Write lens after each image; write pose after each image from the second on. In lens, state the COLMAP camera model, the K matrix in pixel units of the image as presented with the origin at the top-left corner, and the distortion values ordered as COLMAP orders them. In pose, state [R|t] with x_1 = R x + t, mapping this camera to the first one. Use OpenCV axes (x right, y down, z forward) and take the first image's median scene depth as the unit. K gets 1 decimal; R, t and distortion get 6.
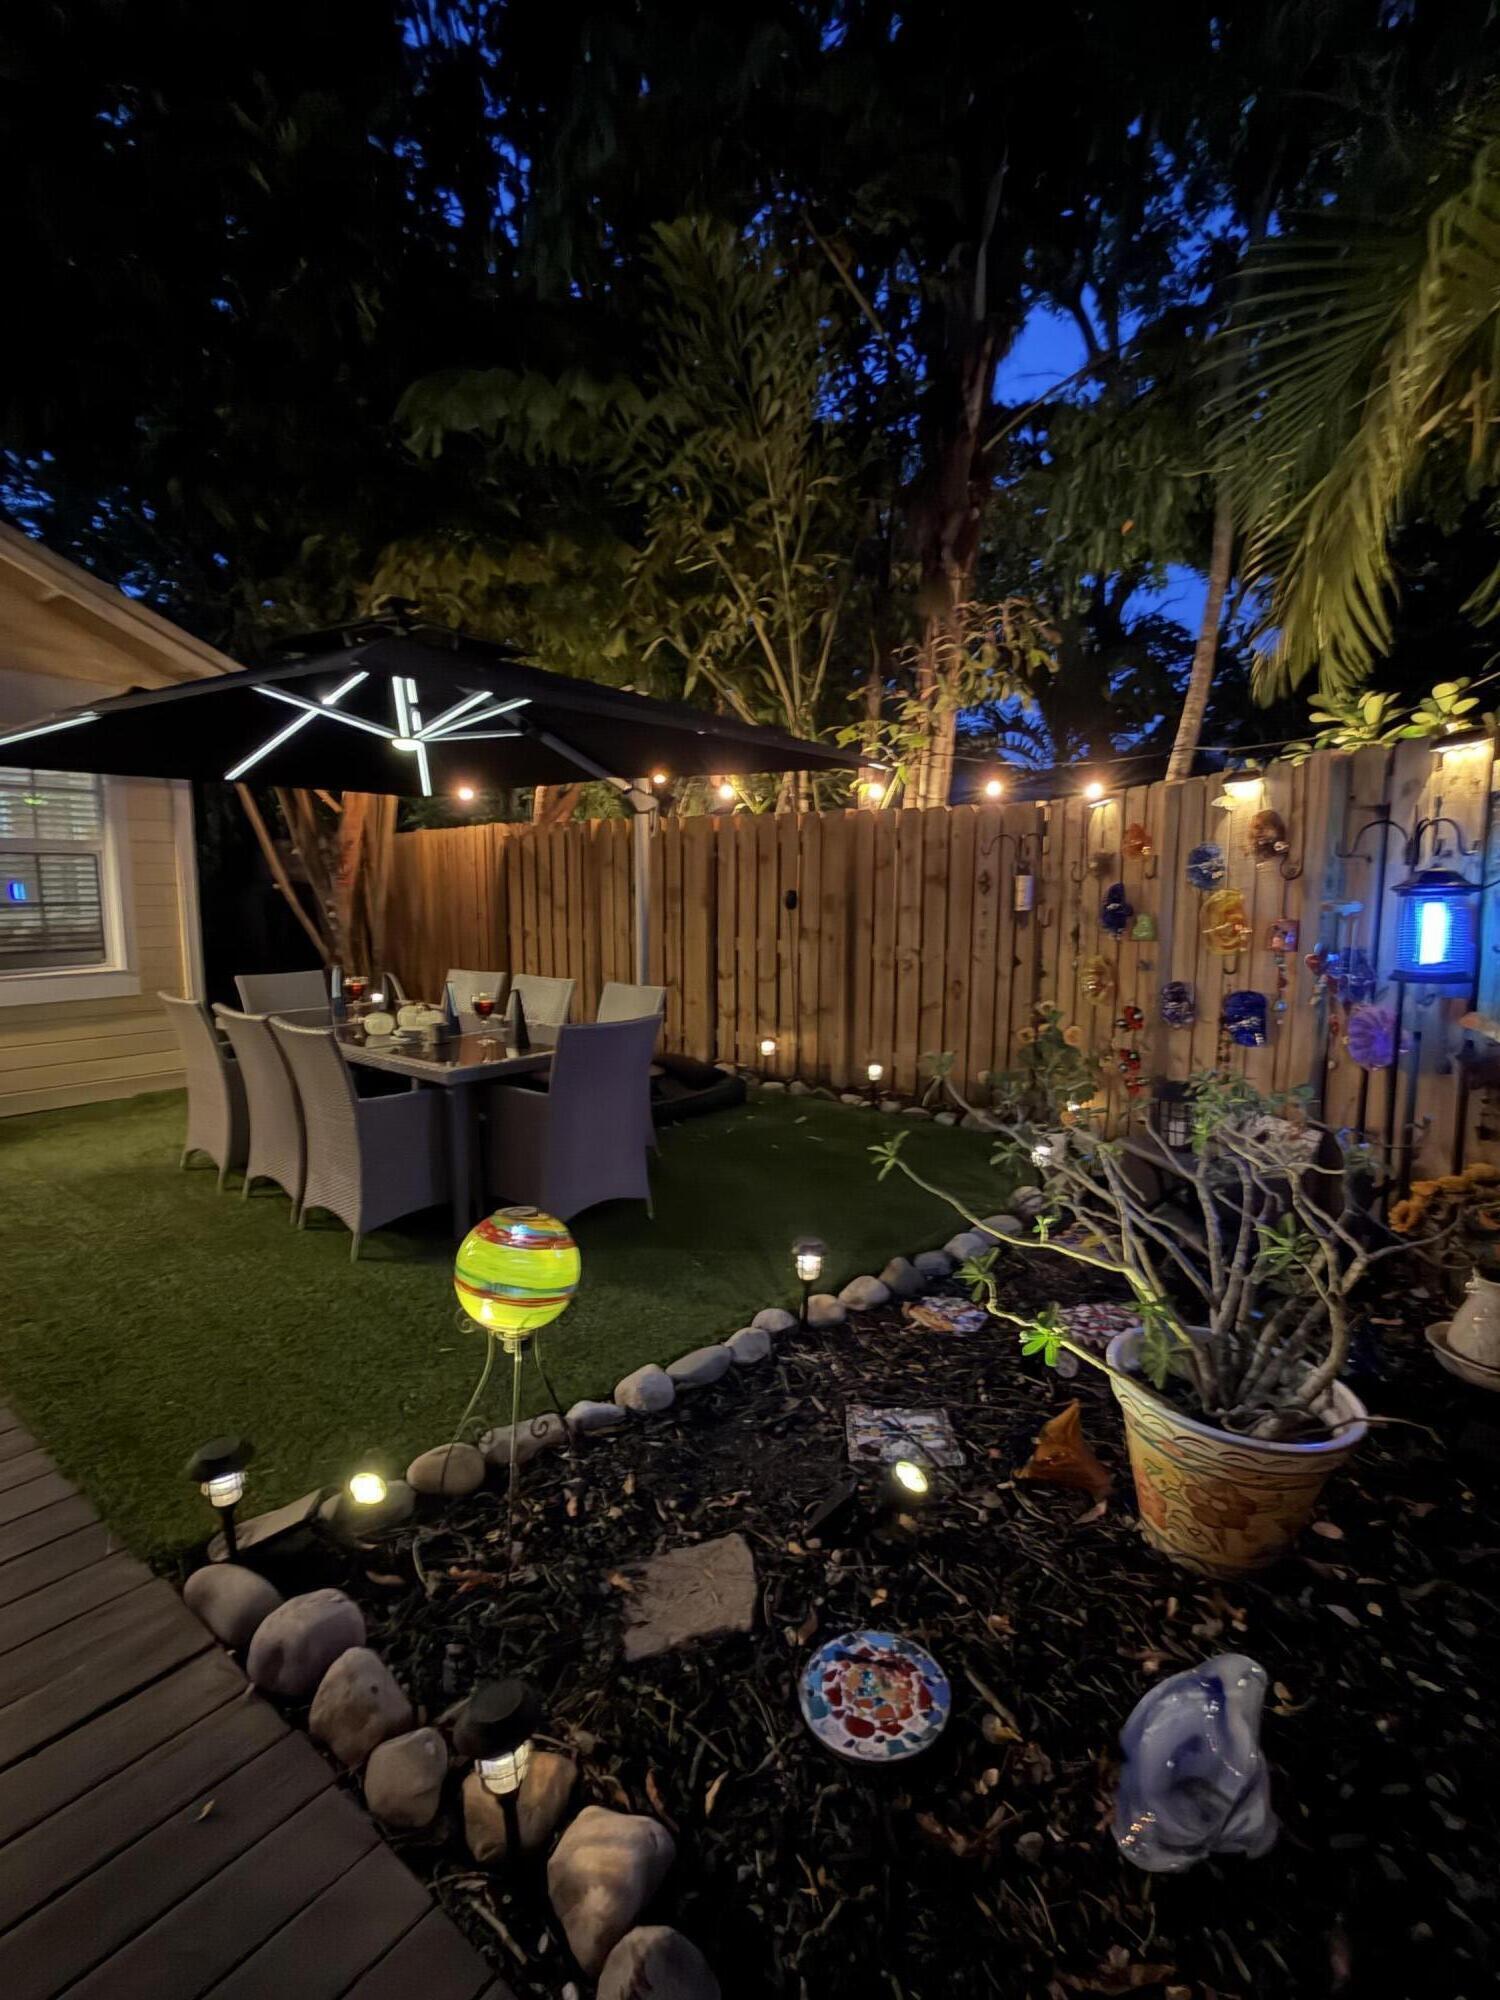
lens RADIAL K [[944.4, 0, 750.0], [0, 944.4, 1000.0], [0, 0, 1]] dist [-0.000441, 0.000376]
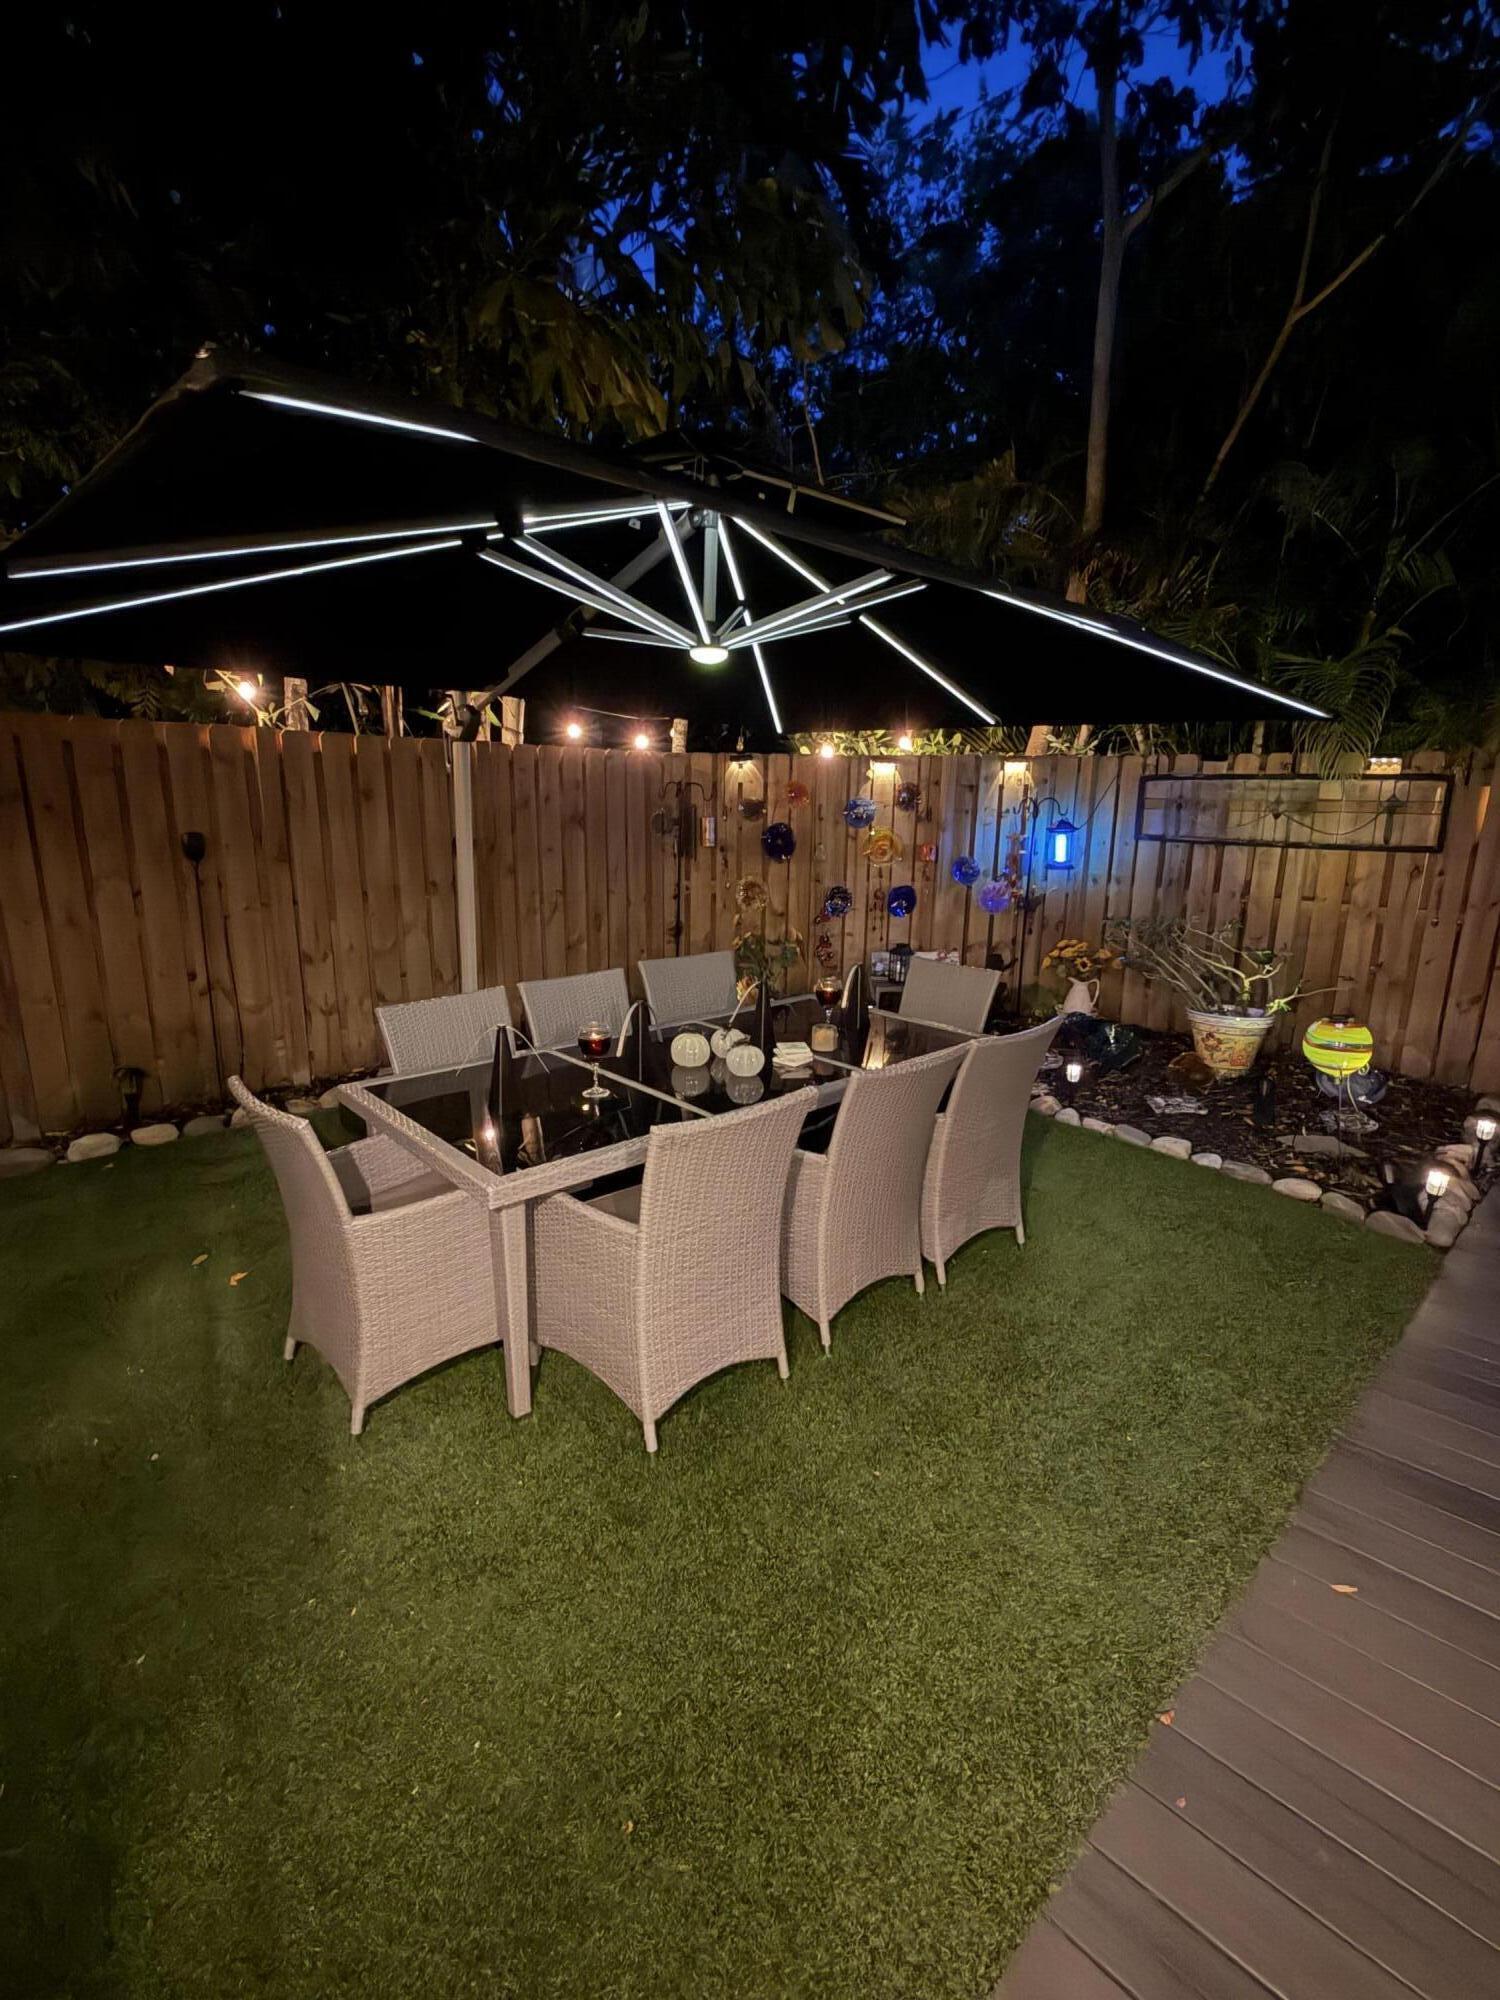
lens RADIAL K [[944.4, 0, 750.0], [0, 944.4, 1000.0], [0, 0, 1]] dist [-0.000441, 0.000376]
pose [[0.123592, -0.220195, 0.967594, -0.868770], [0.111081, 0.972012, 0.207012, -0.136845], [-0.986096, 0.081896, 0.144593, 0.720553]]
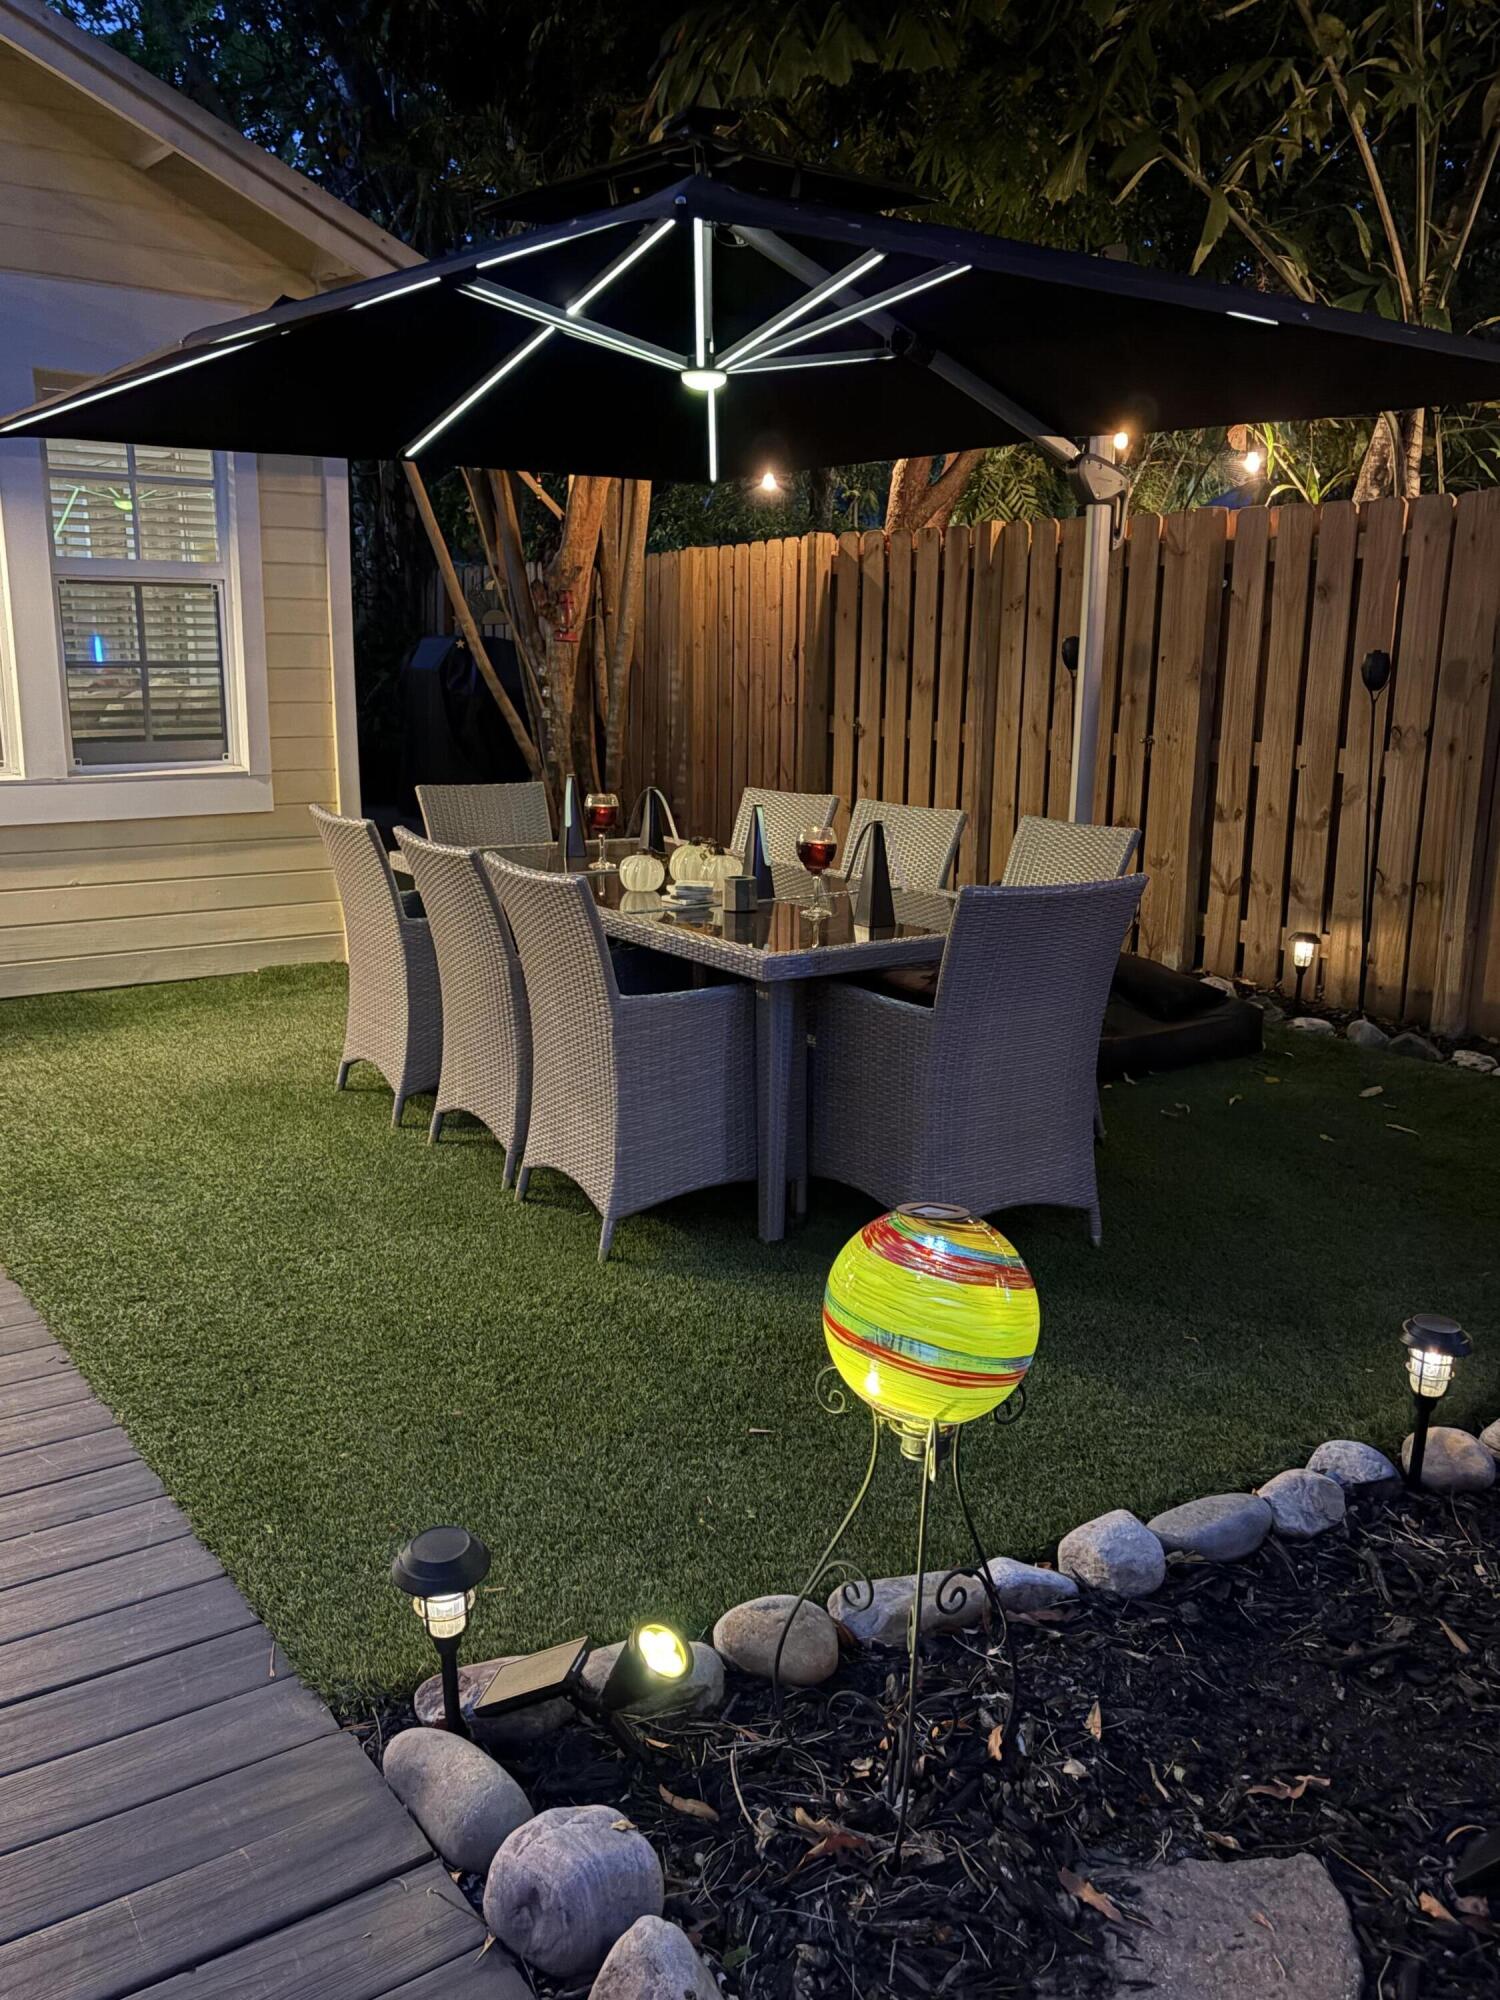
lens RADIAL K [[1655.5, 0, 750.0], [0, 1655.5, 1000.0], [0, 0, 1]] dist [0.082092, -0.100661]
pose [[0.957909, 0.065683, -0.279457, -0.037482], [-0.041088, 0.994820, 0.092983, 0.006153], [0.284117, -0.077587, 0.955645, 0.020866]]
